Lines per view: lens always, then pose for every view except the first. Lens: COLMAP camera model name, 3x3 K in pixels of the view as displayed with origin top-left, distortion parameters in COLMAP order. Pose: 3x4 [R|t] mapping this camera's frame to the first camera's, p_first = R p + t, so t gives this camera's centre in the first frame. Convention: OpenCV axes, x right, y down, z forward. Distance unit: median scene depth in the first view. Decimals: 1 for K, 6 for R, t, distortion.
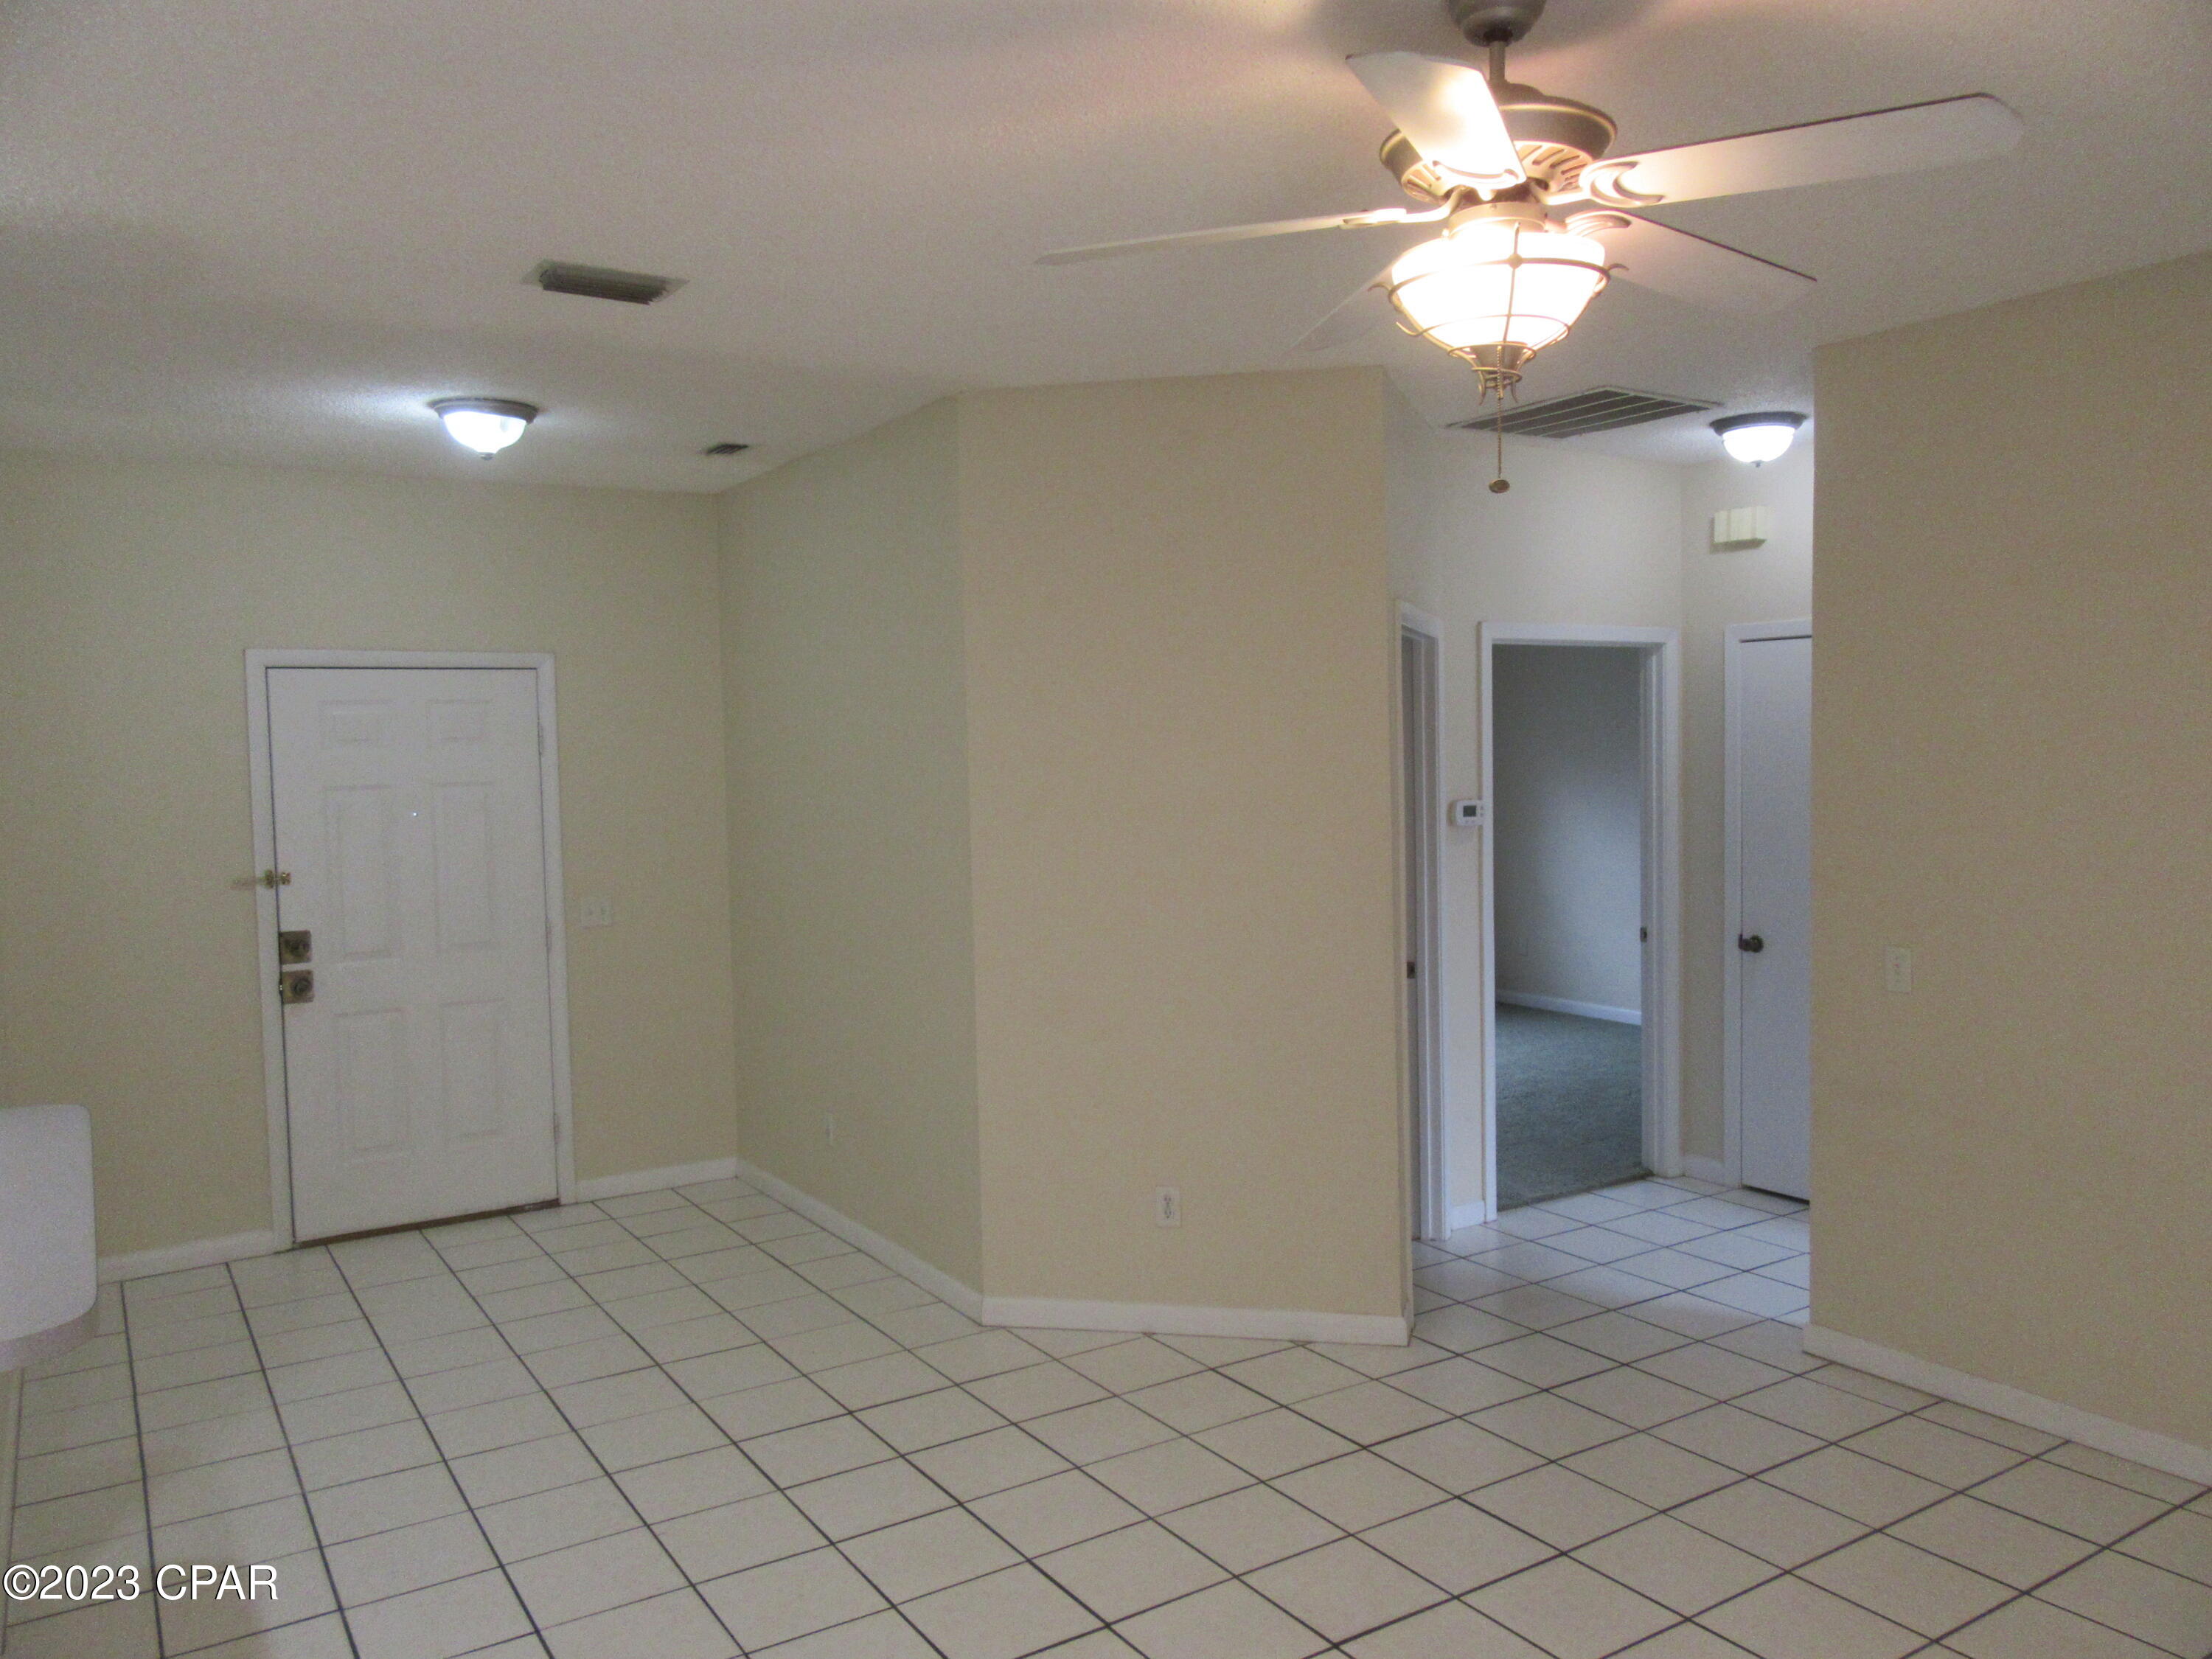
lens RADIAL K [[1649.3, 0, 1115.8], [0, 1649.3, 820.2], [0, 0, 1]] dist [-0.010782, 0.022240]
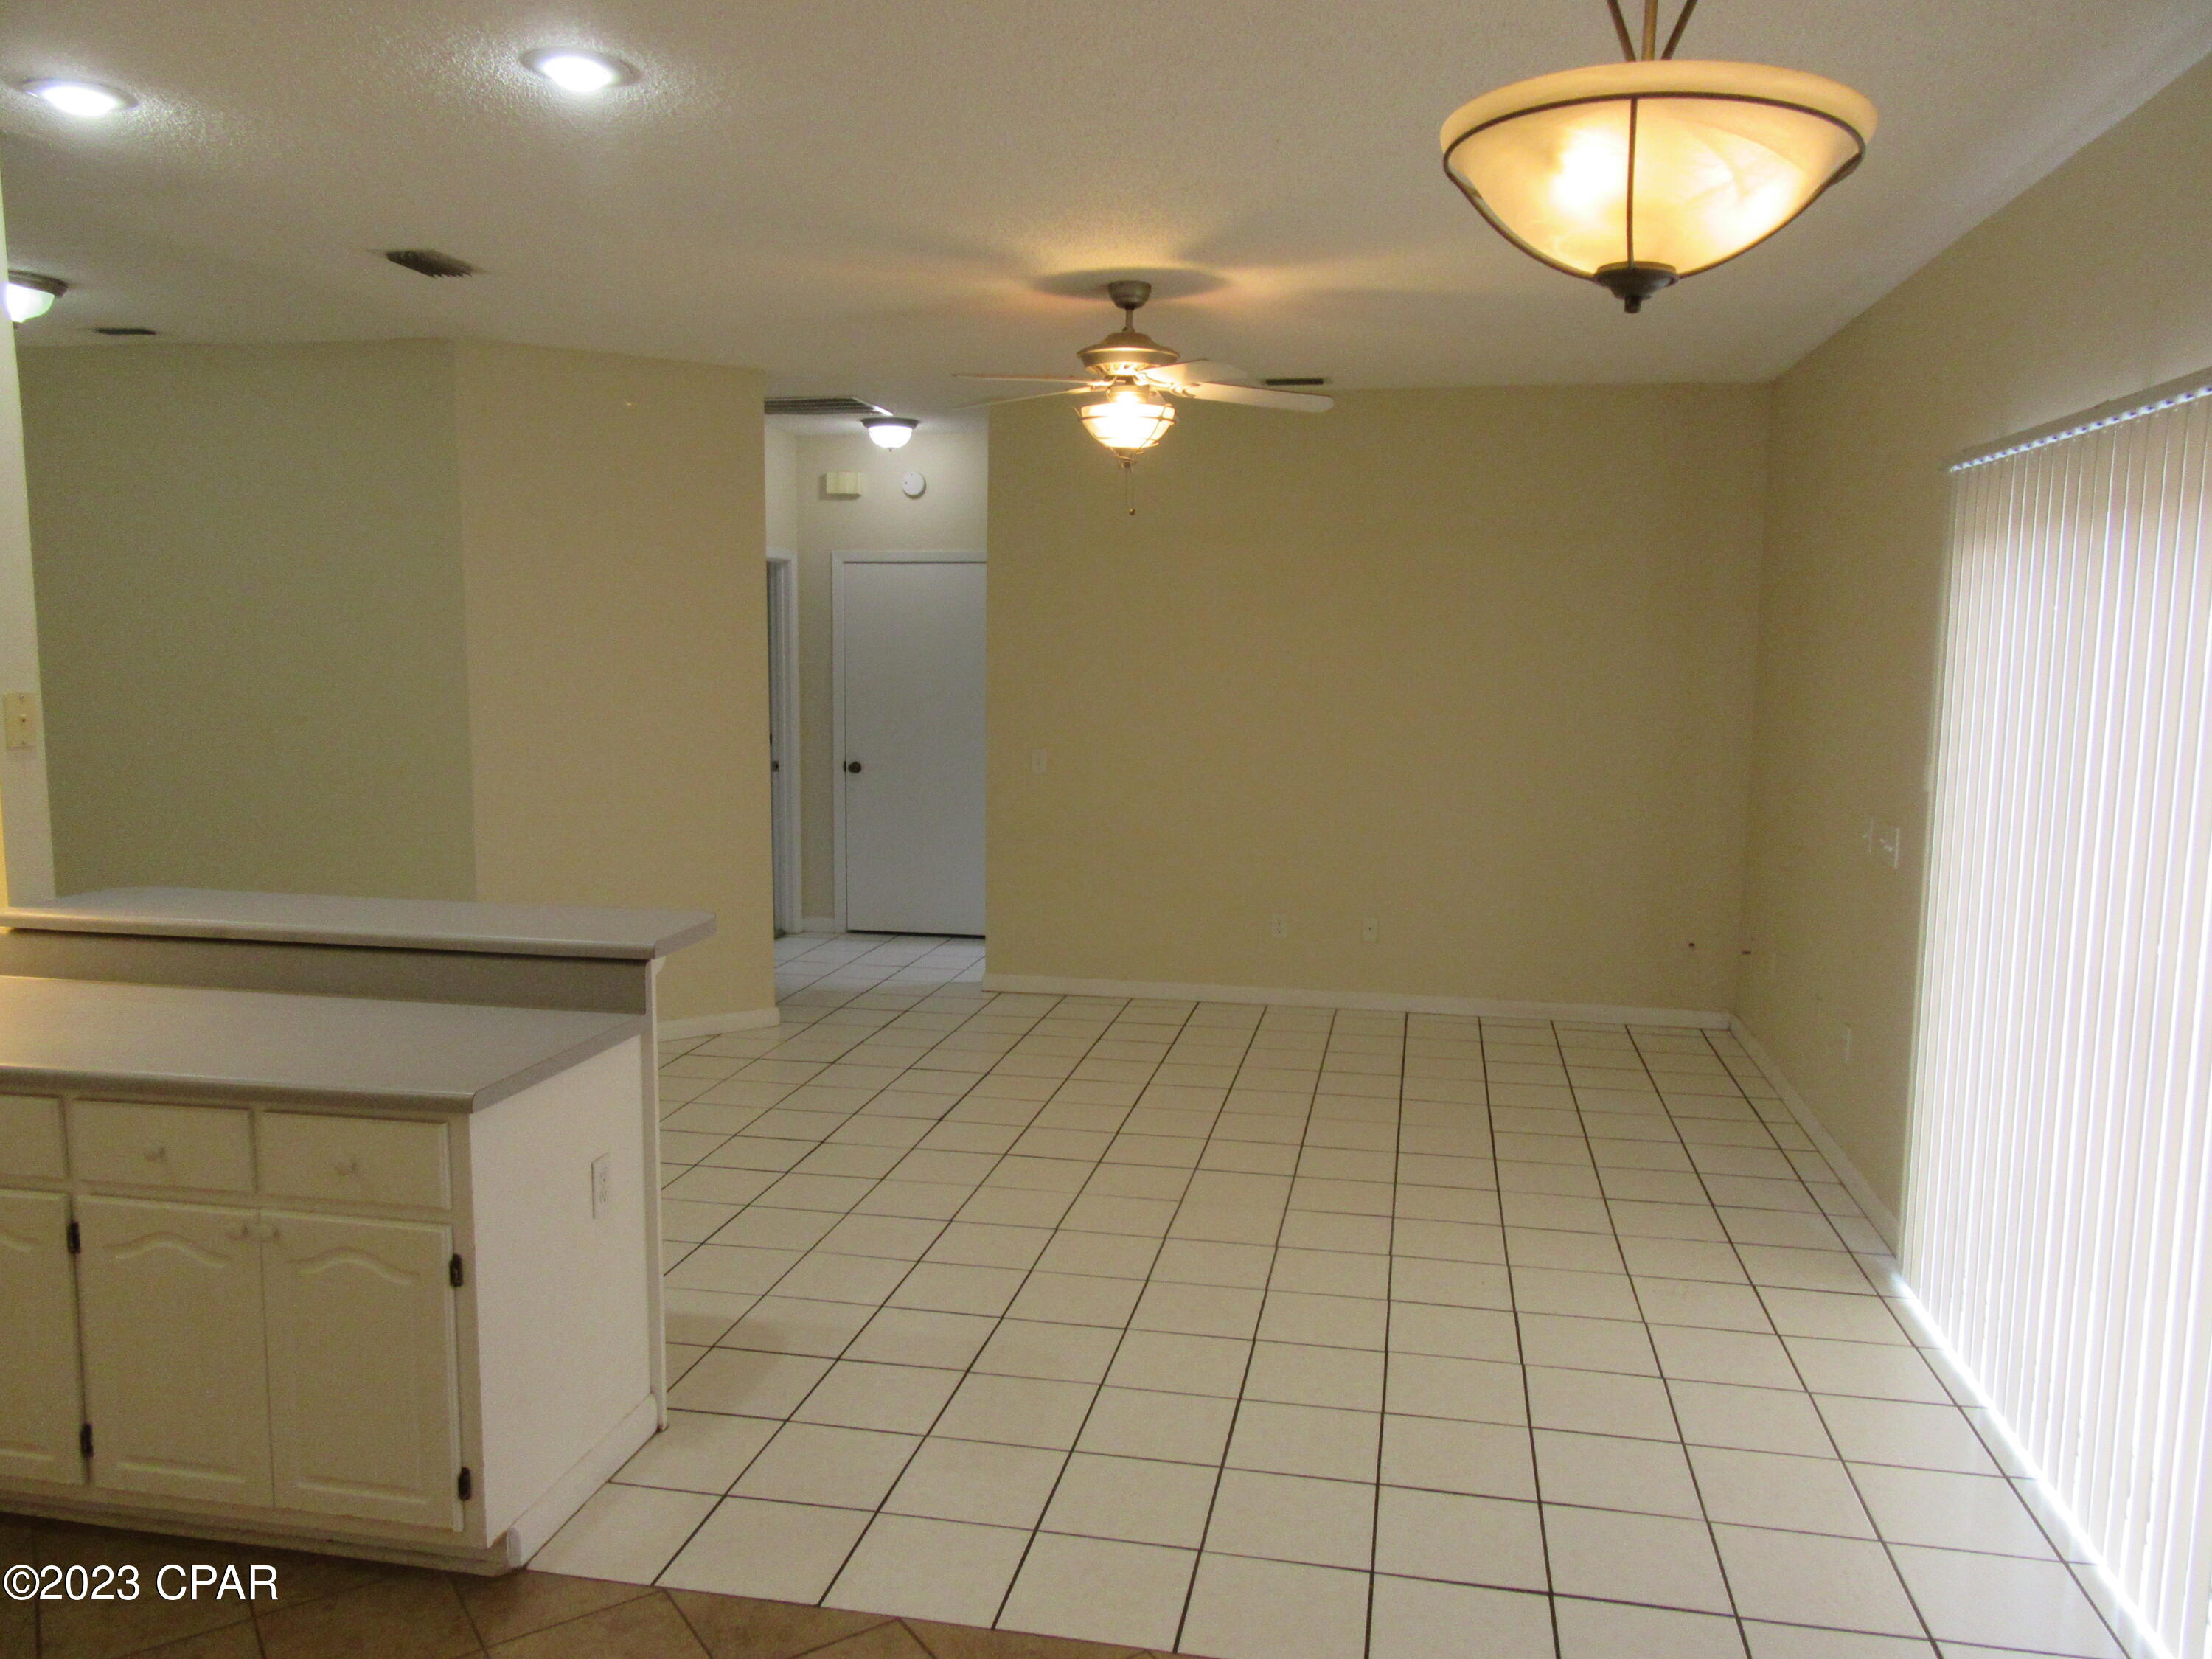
lens RADIAL K [[1649.3, 0, 1111.1], [0, 1649.3, 820.4], [0, 0, 1]] dist [-0.010782, 0.022240]
pose [[0.684503, -0.057515, 0.726738, -0.590635], [0.010448, 0.997555, 0.069106, 0.024269], [-0.728935, -0.039711, 0.683430, -0.207998]]
